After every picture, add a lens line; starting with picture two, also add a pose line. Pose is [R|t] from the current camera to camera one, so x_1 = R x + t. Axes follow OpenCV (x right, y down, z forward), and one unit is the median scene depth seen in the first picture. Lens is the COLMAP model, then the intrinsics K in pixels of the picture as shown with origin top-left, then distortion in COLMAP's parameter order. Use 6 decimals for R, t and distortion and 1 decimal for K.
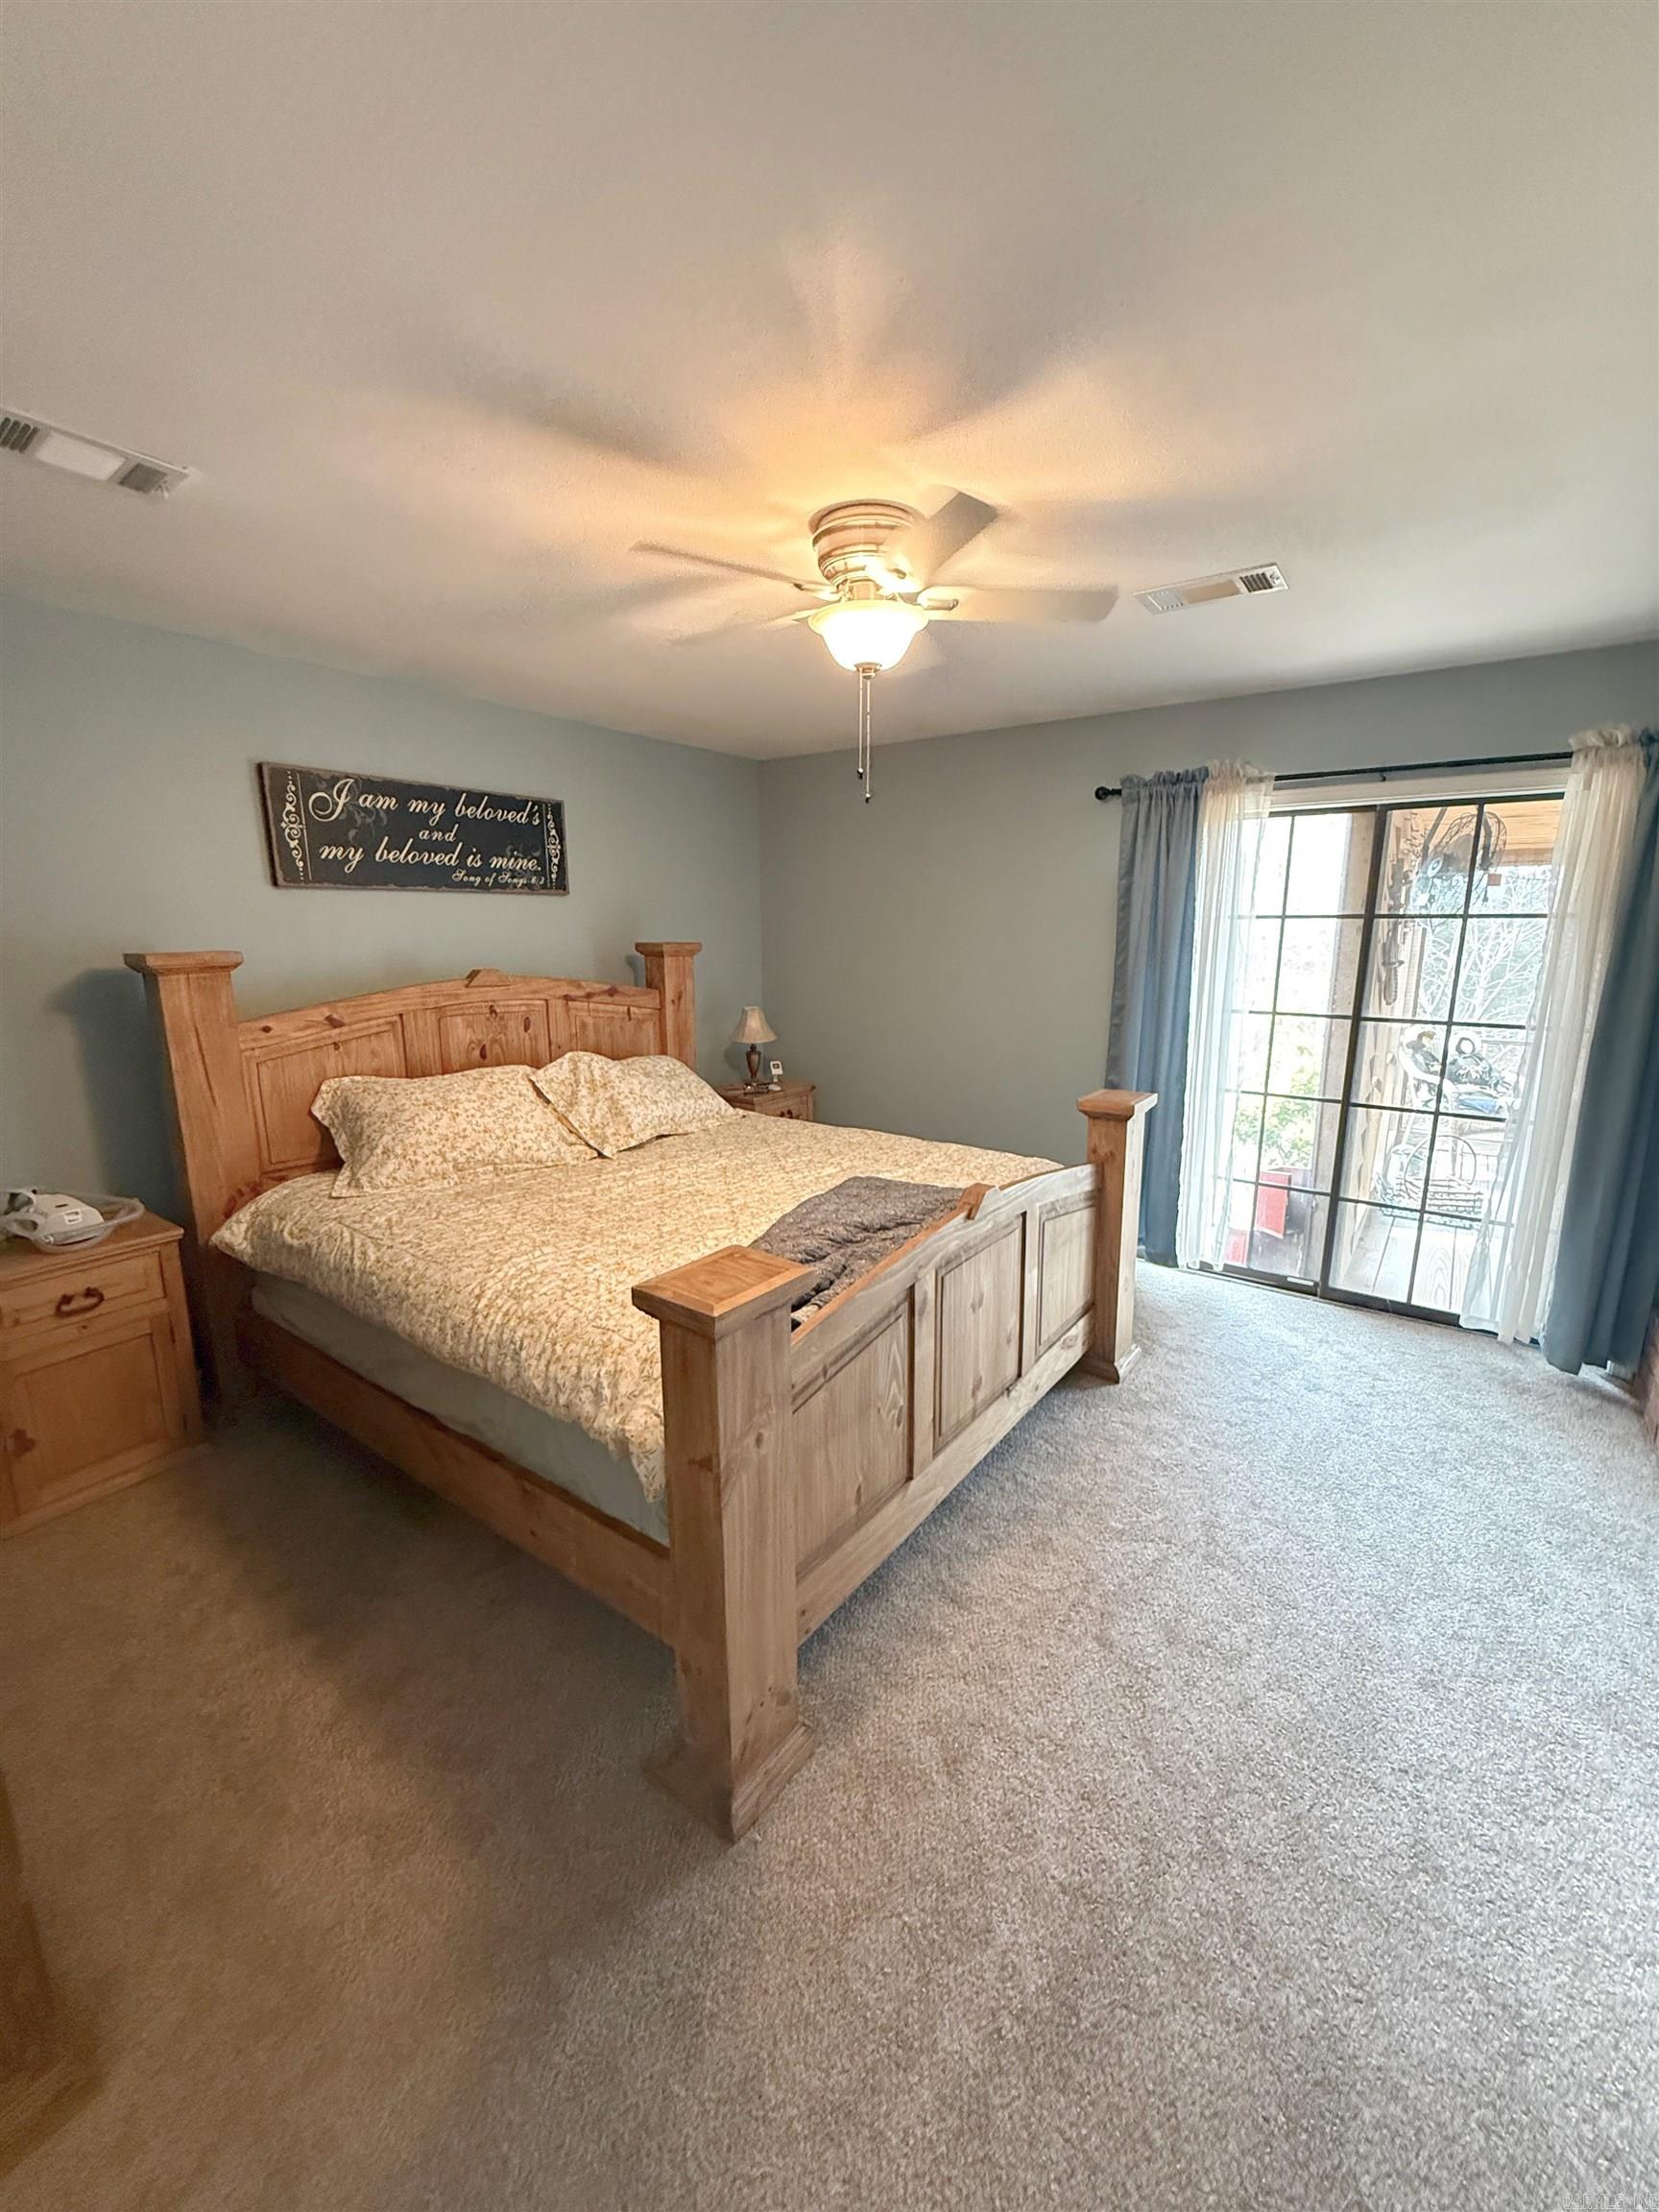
lens RADIAL K [[878.1, 0, 830.5], [0, 878.1, 1101.2], [0, 0, 1]] dist [-0.000729, 0.000191]
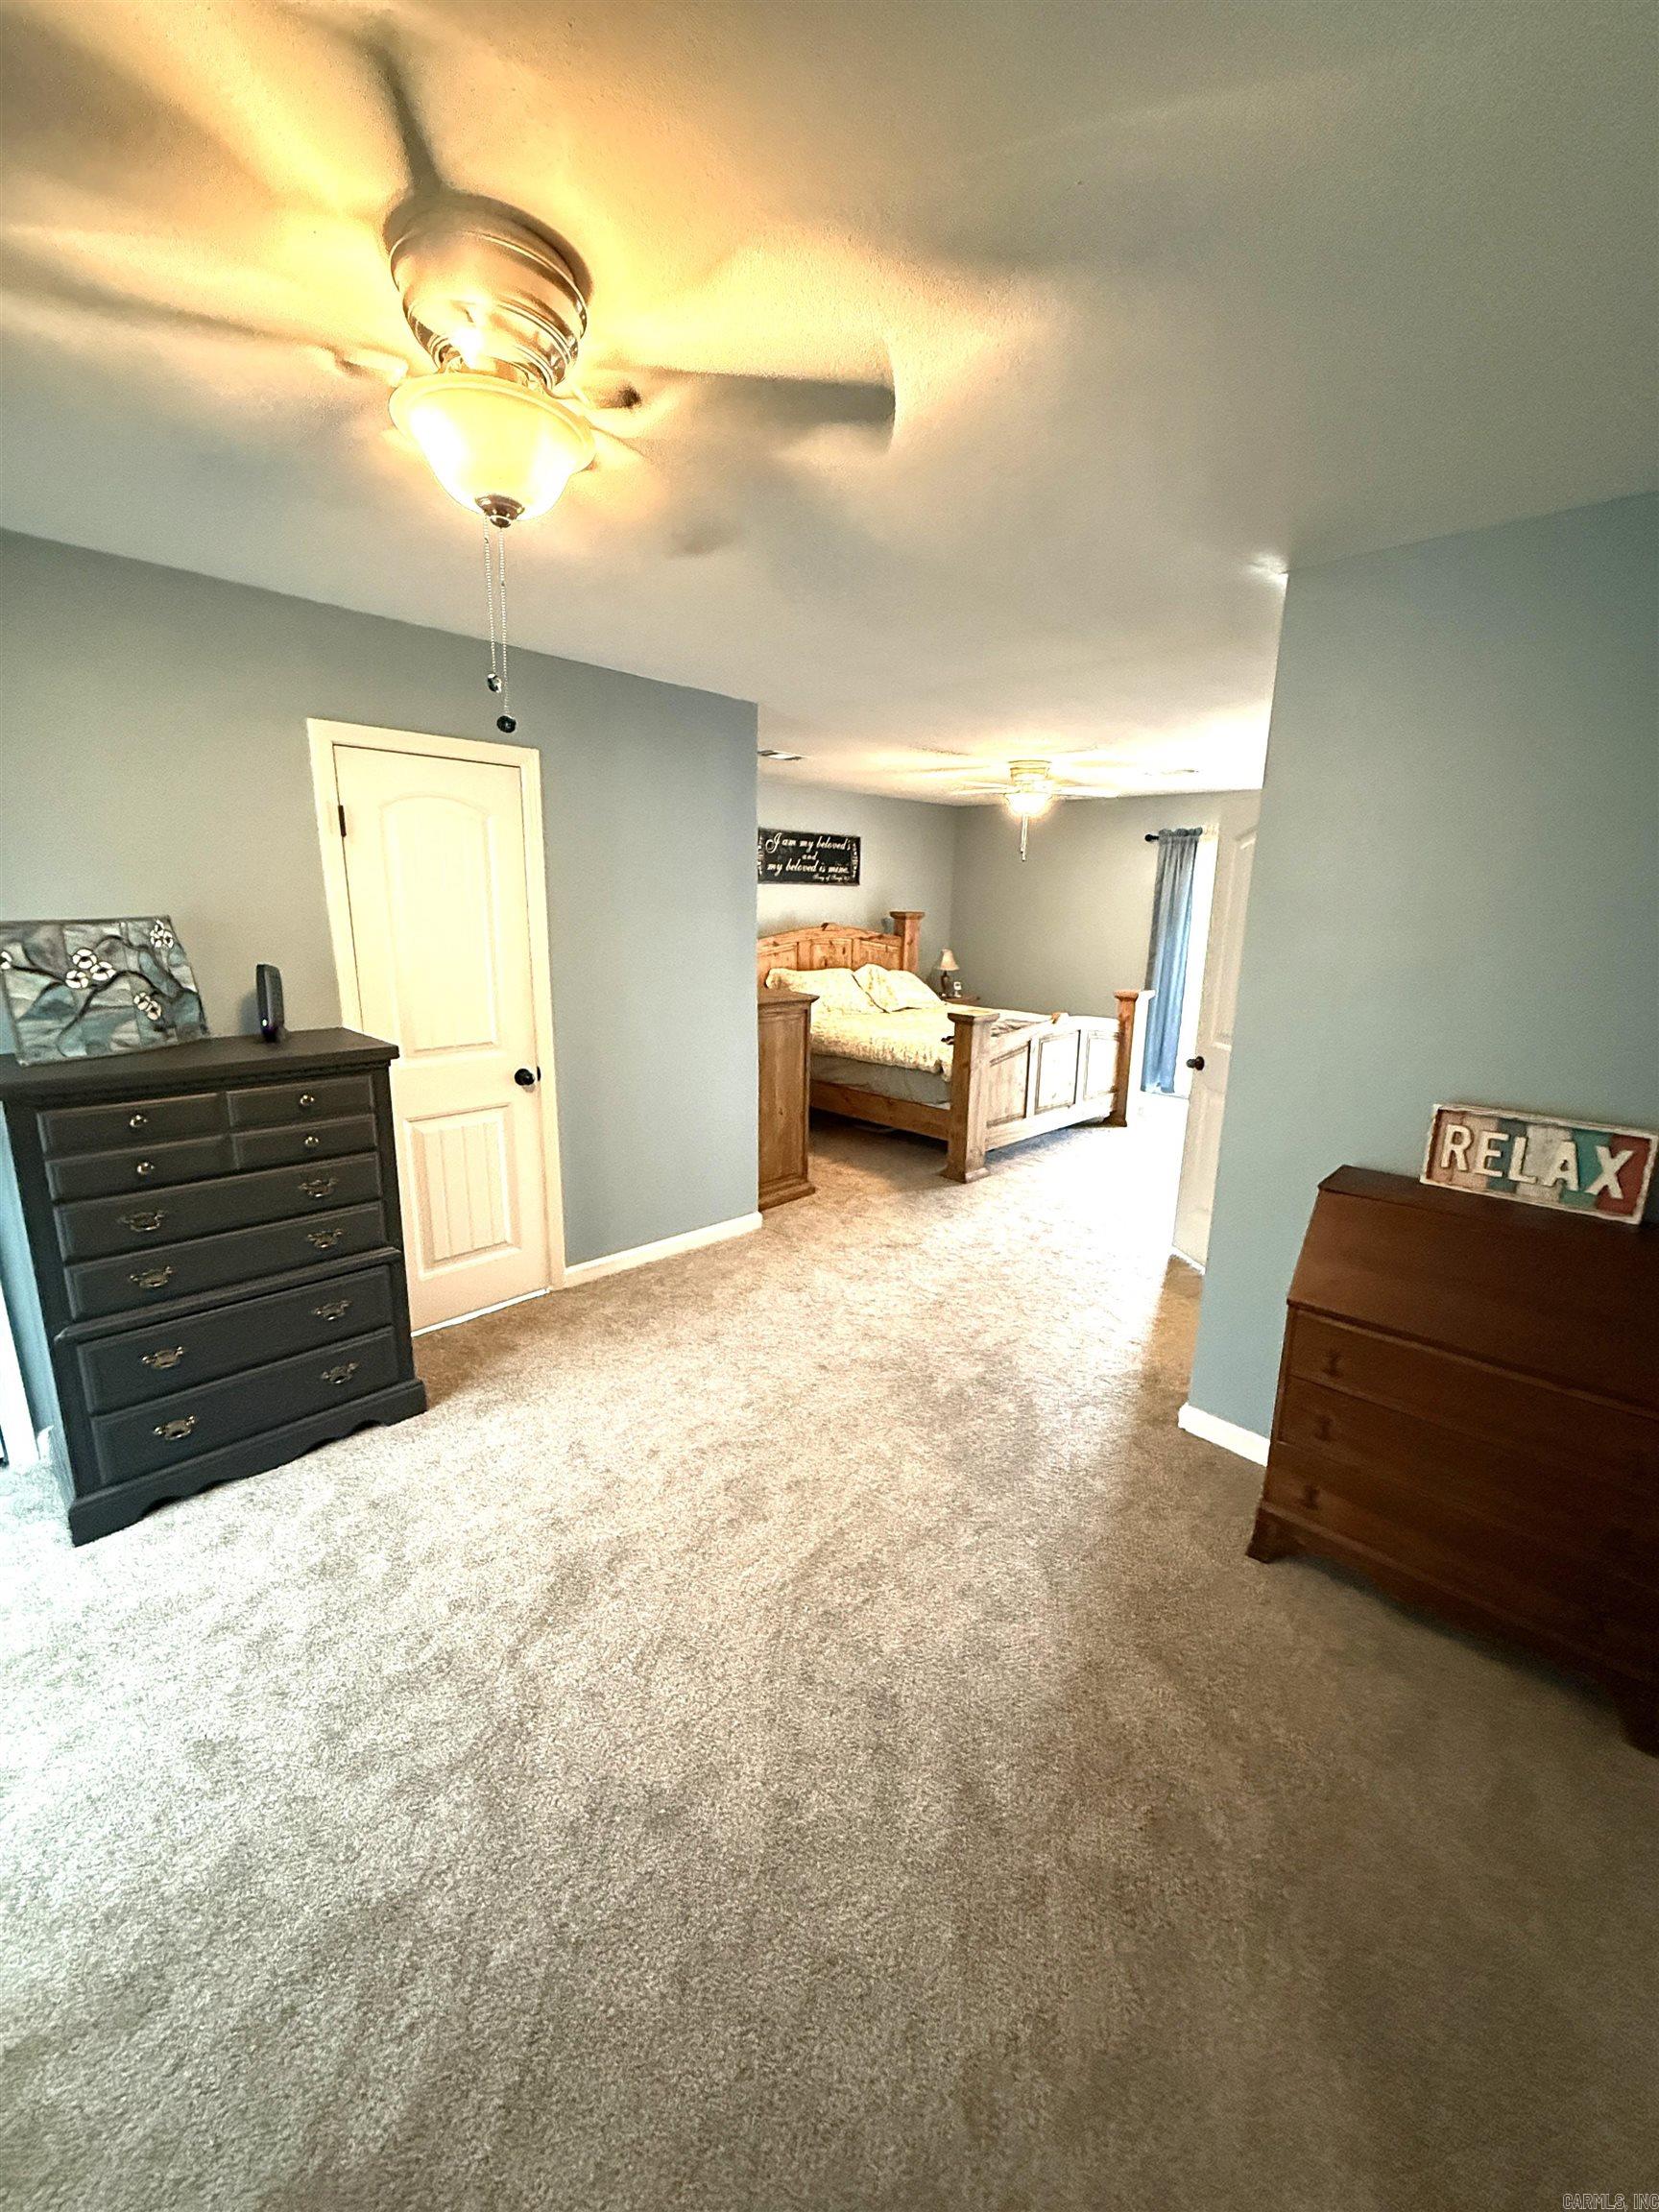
lens RADIAL K [[858.9, 0, 829.5], [0, 858.9, 1106.0], [0, 0, 1]] dist [0.000808, 0.000034]
pose [[0.988015, 0.058091, -0.143010, -0.076693], [-0.052073, 0.997608, 0.045471, 0.190348], [0.145309, -0.037479, 0.988676, -1.028821]]
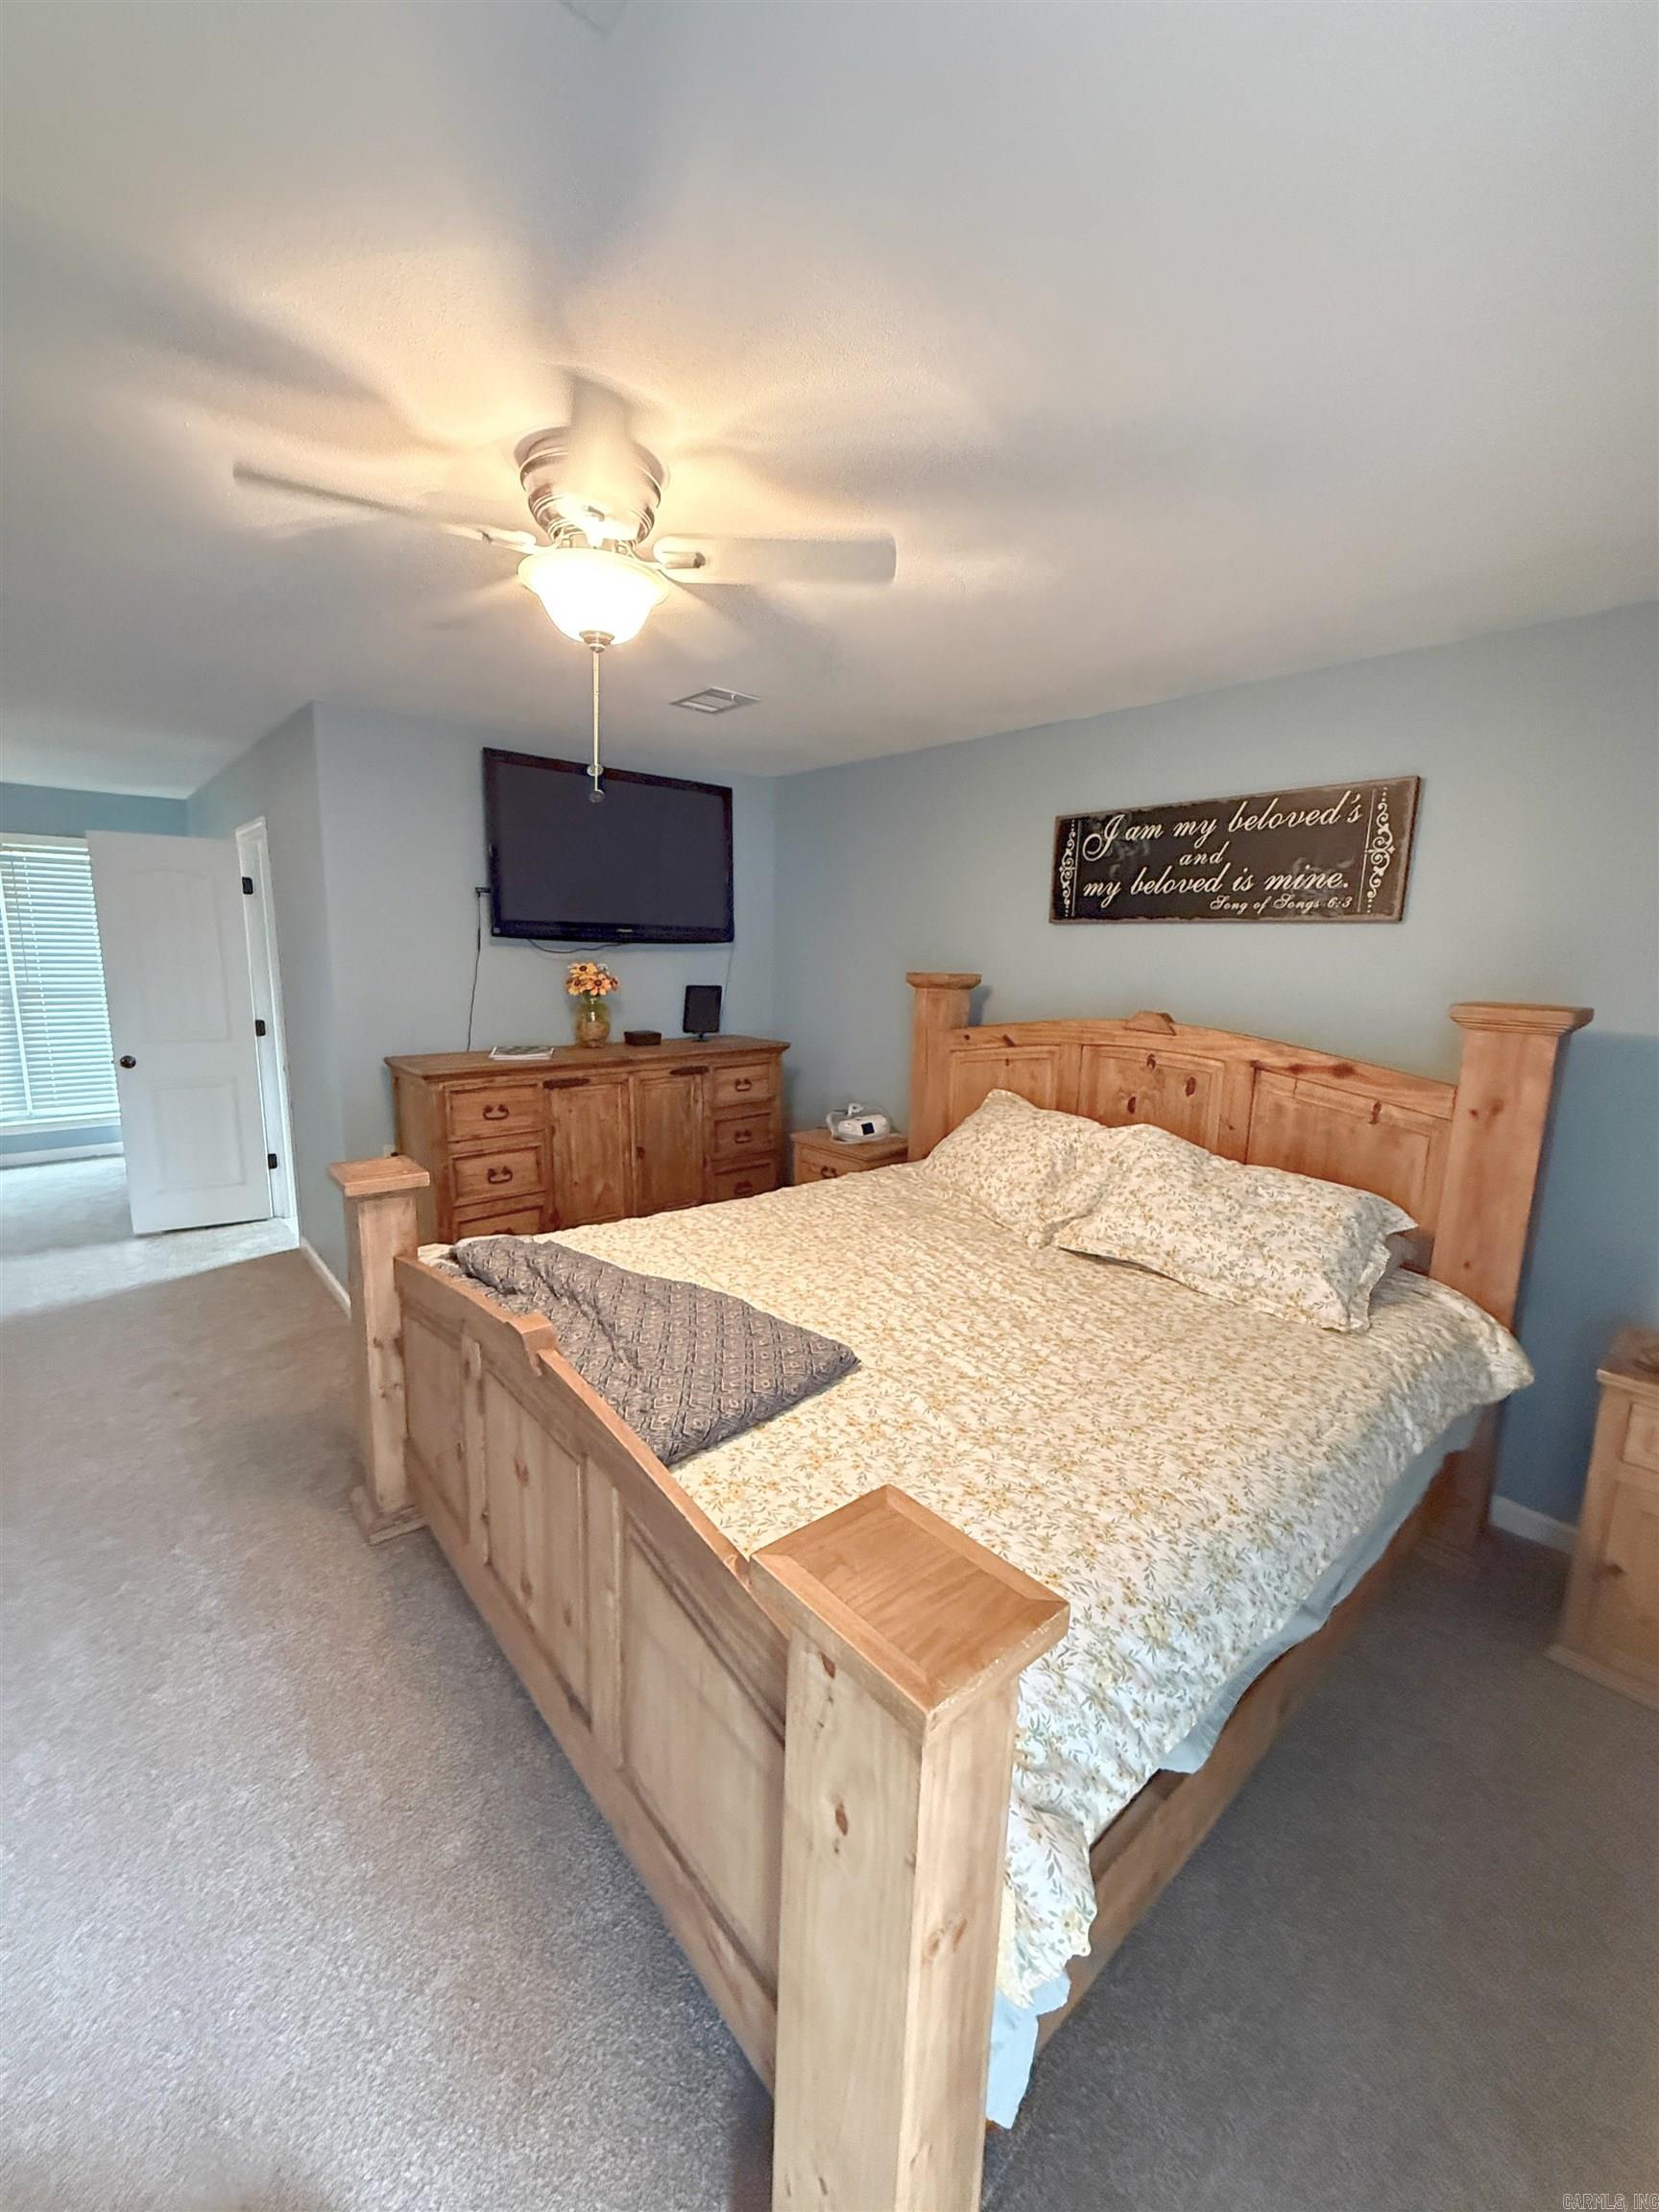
lens RADIAL K [[878.1, 0, 830.5], [0, 878.1, 1101.2], [0, 0, 1]] dist [-0.000729, 0.000191]
pose [[-0.216540, 0.167728, -0.961758, 0.509984], [-0.215833, 0.952530, 0.214713, -0.182503], [0.952117, 0.254073, -0.170060, 0.864830]]
